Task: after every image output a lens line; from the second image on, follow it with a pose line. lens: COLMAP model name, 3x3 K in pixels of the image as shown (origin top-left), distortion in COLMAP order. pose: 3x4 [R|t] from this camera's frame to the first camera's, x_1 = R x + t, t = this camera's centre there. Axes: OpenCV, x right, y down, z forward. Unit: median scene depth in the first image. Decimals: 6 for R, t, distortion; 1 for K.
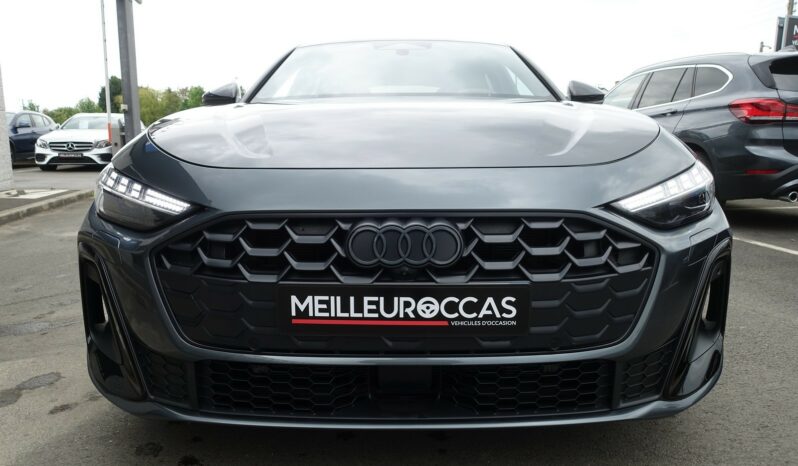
lens RADIAL K [[544.6, 0, 399.0], [0, 544.6, 233.0], [0, 0, 1]] dist [-0.003047, 0.002530]
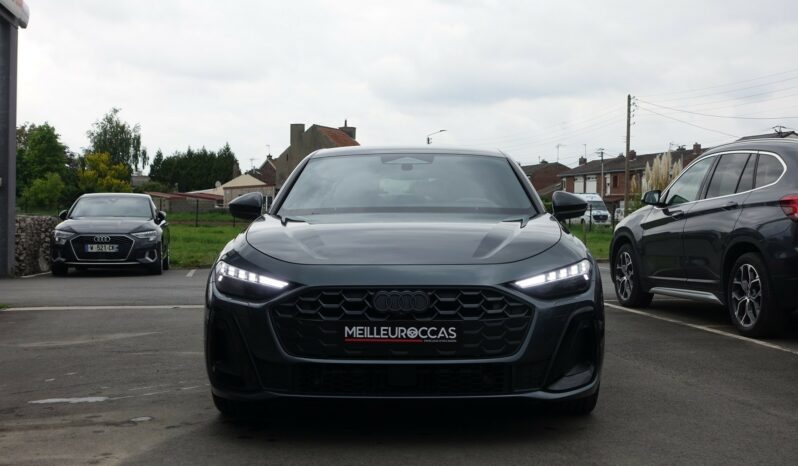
lens RADIAL K [[1052.3, 0, 399.0], [0, 1052.3, 233.0], [0, 0, 1]] dist [-0.021157, -0.026471]
pose [[0.999855, 0.001977, -0.016924, 0.068450], [-0.004665, 0.987057, -0.160304, 0.396879], [0.016388, 0.160360, 0.986923, -2.918633]]
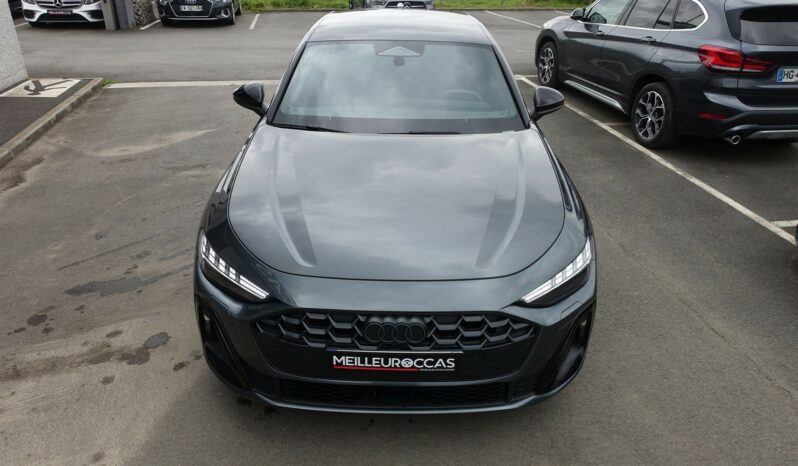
lens RADIAL K [[544.6, 0, 399.0], [0, 544.6, 233.0], [0, 0, 1]] dist [-0.003047, 0.002530]
pose [[0.999796, 0.016859, 0.011114, -0.002677], [-0.019405, 0.954376, 0.297978, -0.833907], [-0.005583, -0.298133, 0.954508, -0.638292]]
